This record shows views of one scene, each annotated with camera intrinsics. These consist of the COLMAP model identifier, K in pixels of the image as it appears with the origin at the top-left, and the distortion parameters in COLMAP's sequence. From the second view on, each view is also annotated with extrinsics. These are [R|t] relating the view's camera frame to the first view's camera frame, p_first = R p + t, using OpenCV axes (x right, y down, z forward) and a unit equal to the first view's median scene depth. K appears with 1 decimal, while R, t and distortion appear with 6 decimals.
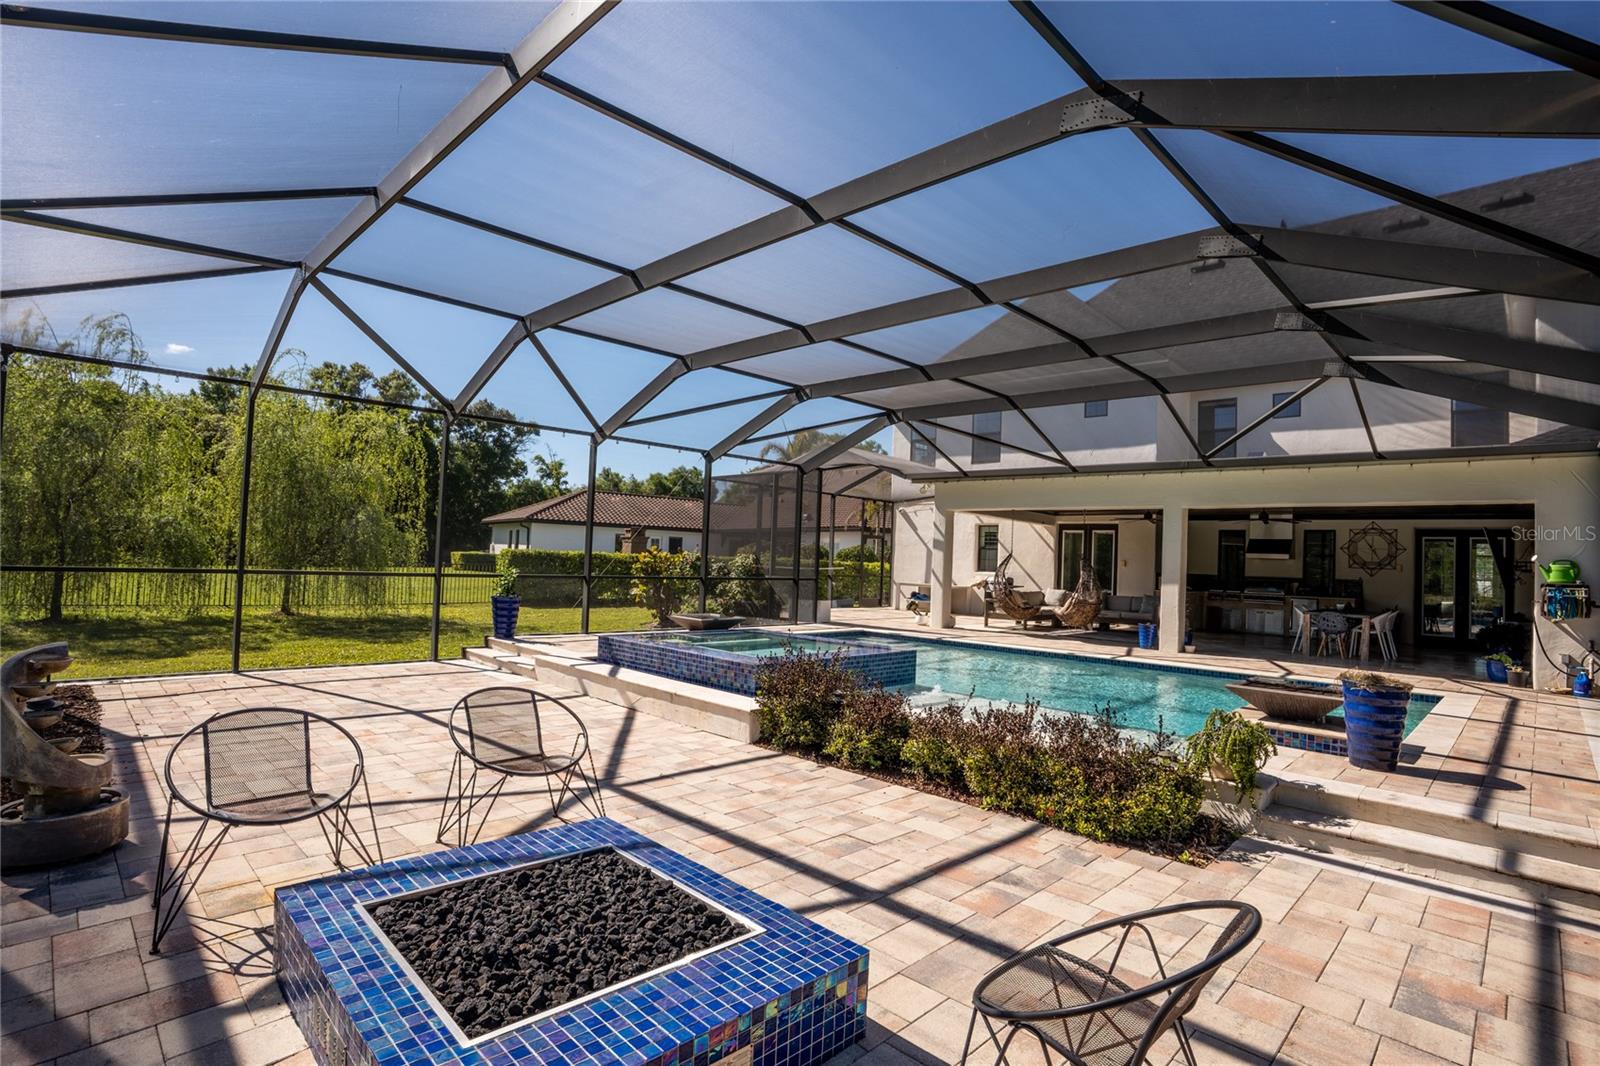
lens RADIAL K [[783.5, 0, 795.4], [0, 783.5, 528.8], [0, 0, 1]] dist [-0.067747, 0.023752]
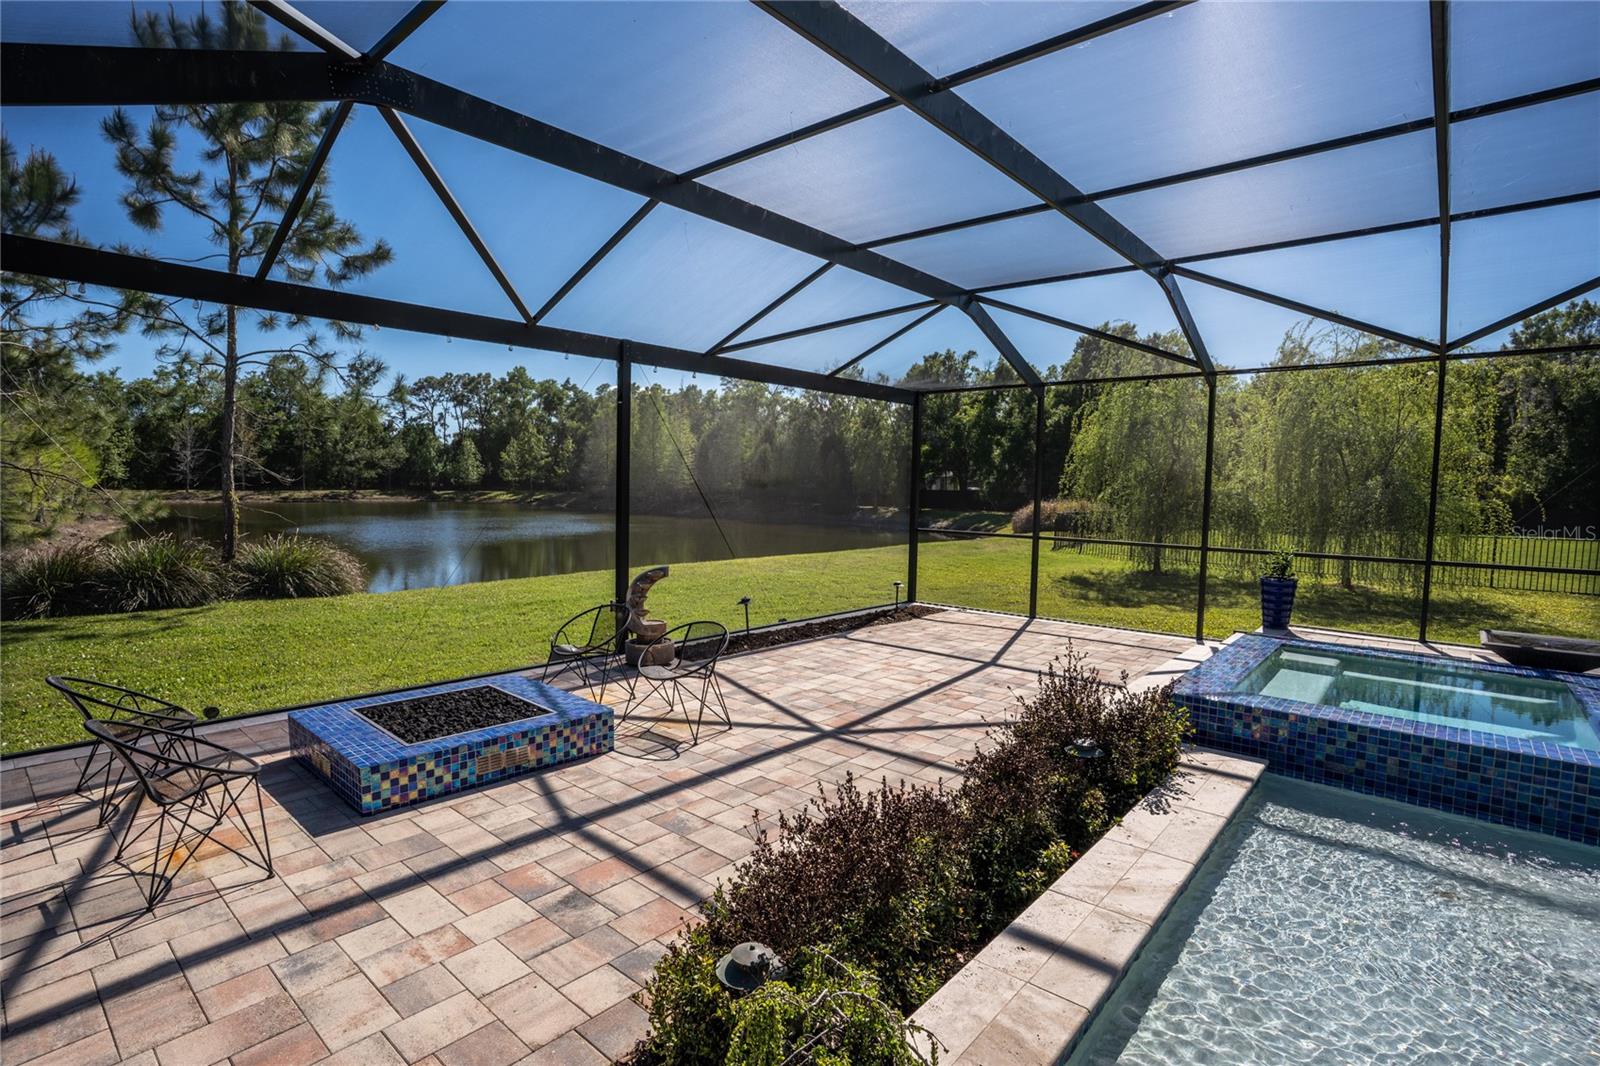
lens RADIAL K [[783.5, 0, 796.6], [0, 783.5, 528.8], [0, 0, 1]] dist [-0.067747, 0.023752]
pose [[0.062409, 0.020332, -0.997844, 0.272547], [0.024326, 0.999464, 0.021886, 0.002112], [0.997754, -0.025640, 0.061881, 0.279925]]
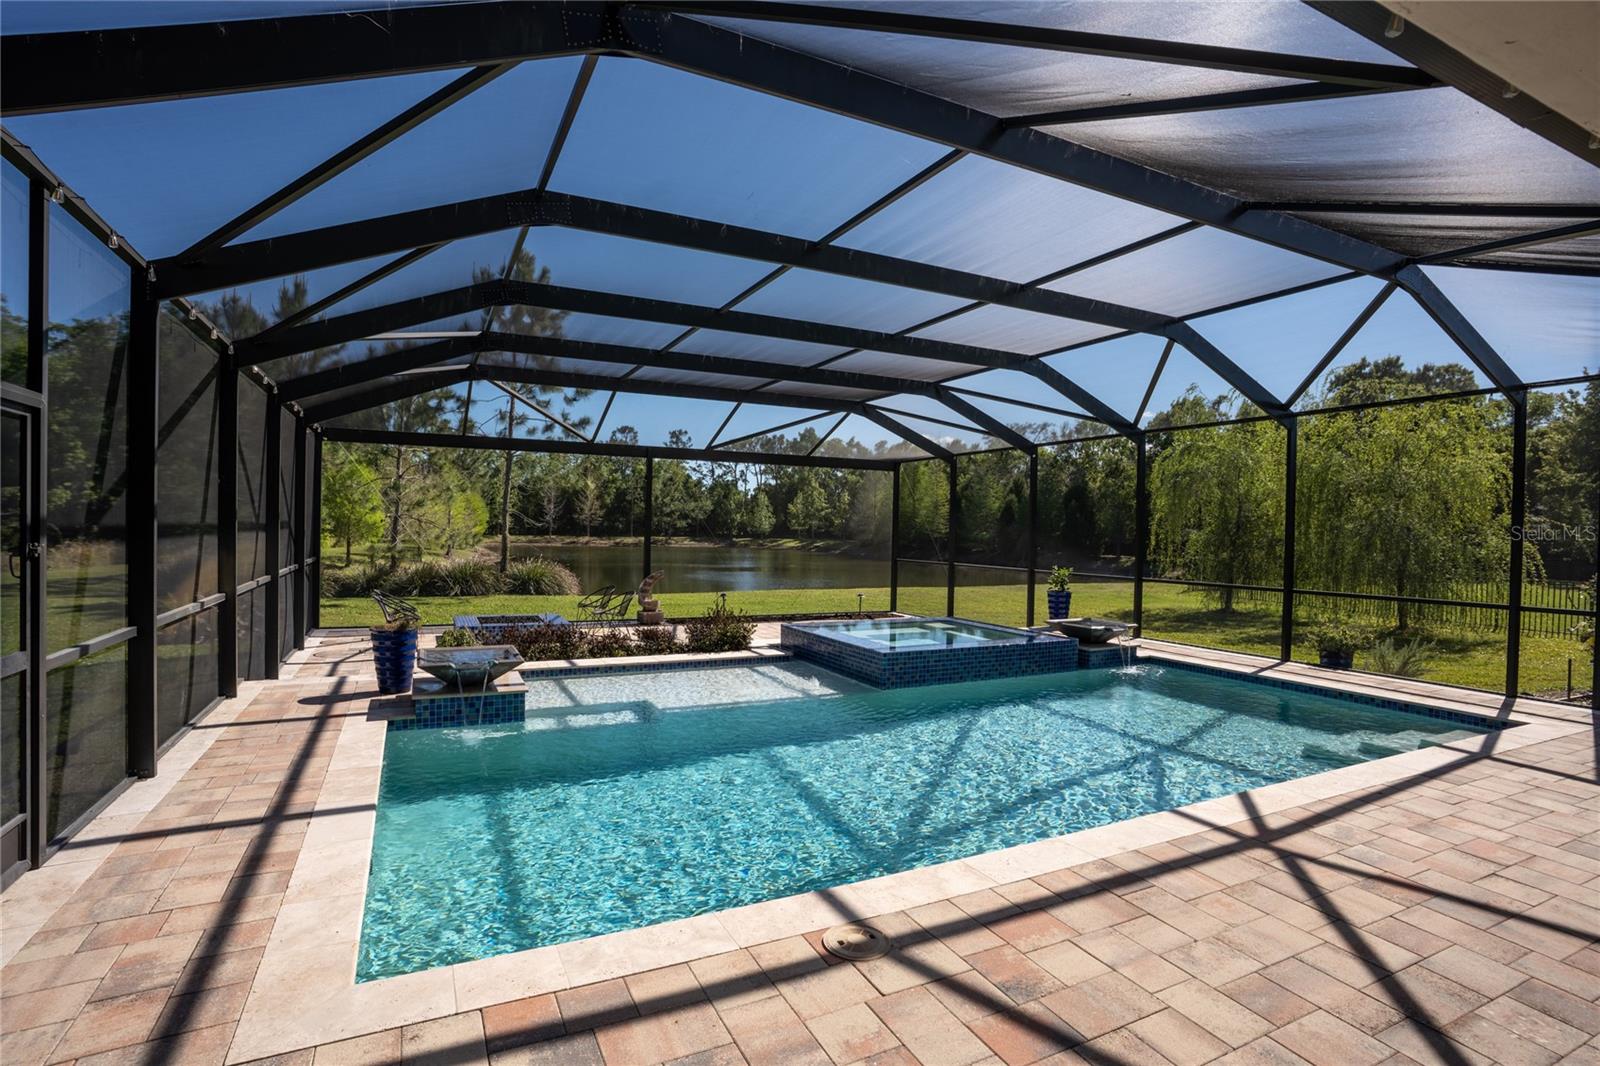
lens RADIAL K [[783.5, 0, 794.7], [0, 783.5, 536.9], [0, 0, 1]] dist [-0.067747, 0.023752]
pose [[-0.323644, -0.034333, -0.945556, 0.560886], [0.005782, 0.999251, -0.038262, 0.030466], [0.946161, -0.017850, -0.323203, 0.647108]]
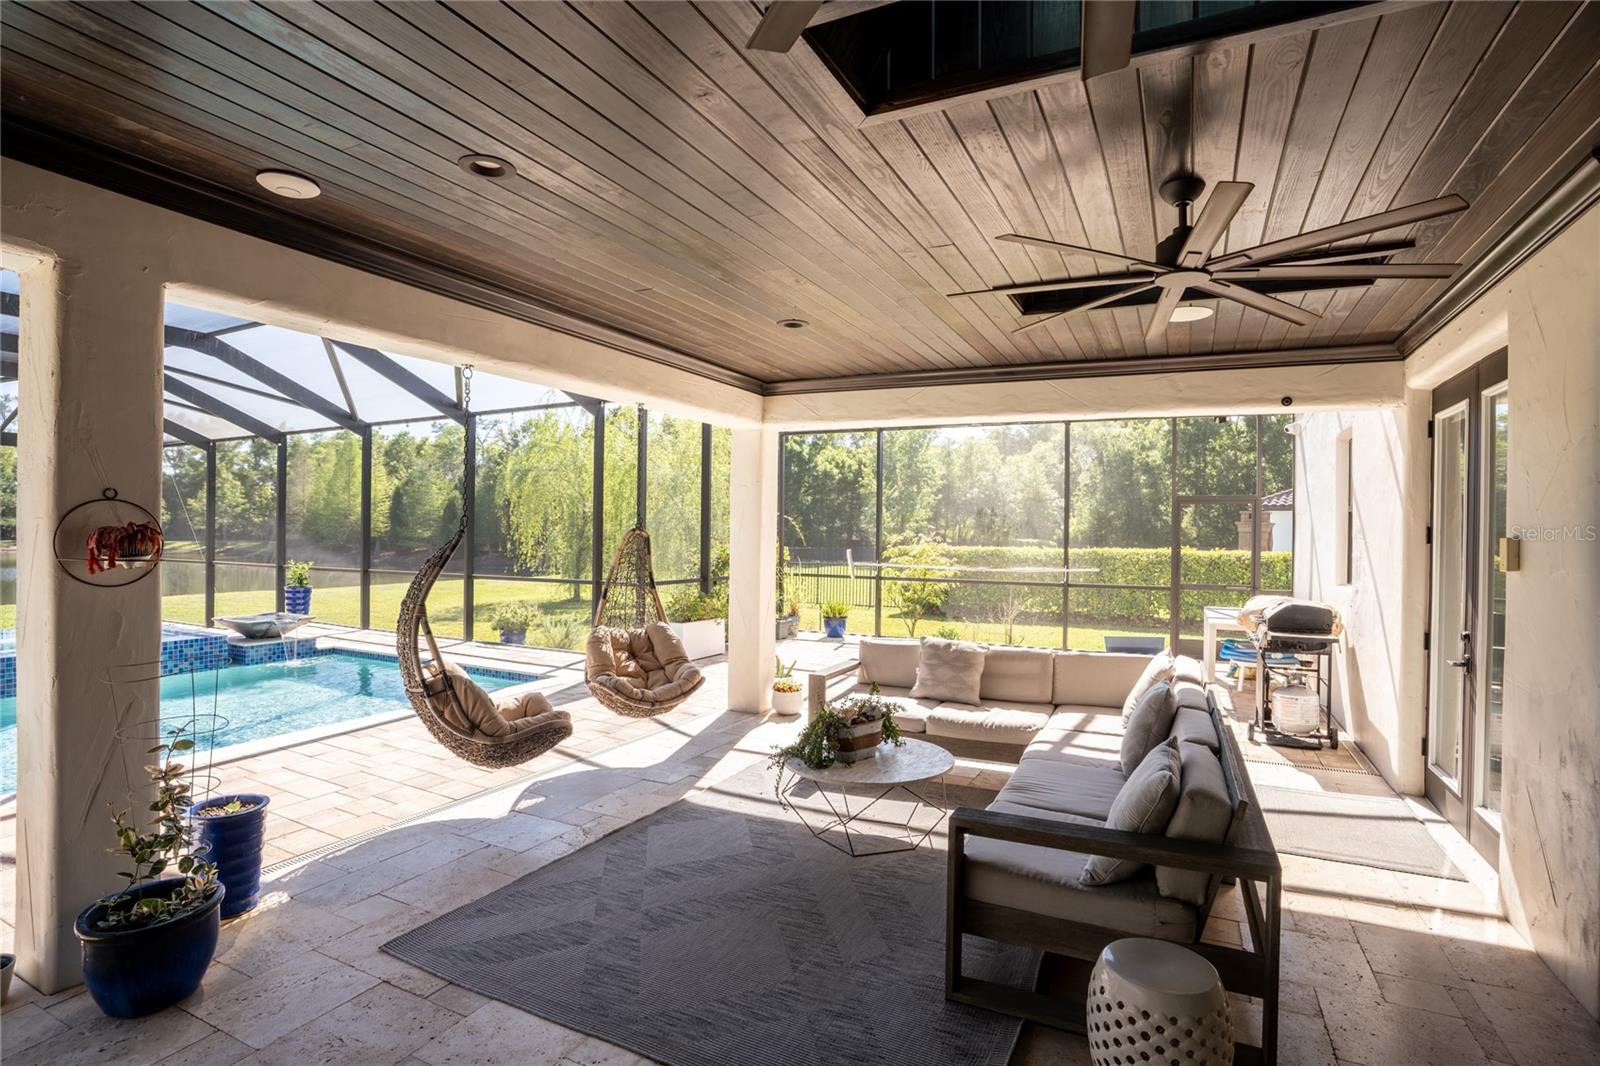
lens RADIAL K [[783.5, 0, 792.8], [0, 783.5, 540.6], [0, 0, 1]] dist [-0.067747, 0.023752]
pose [[0.300116, -0.027969, -0.953493, 0.580171], [0.038255, 0.999119, -0.017266, 0.042590], [0.953135, -0.031294, 0.300921, 0.871262]]
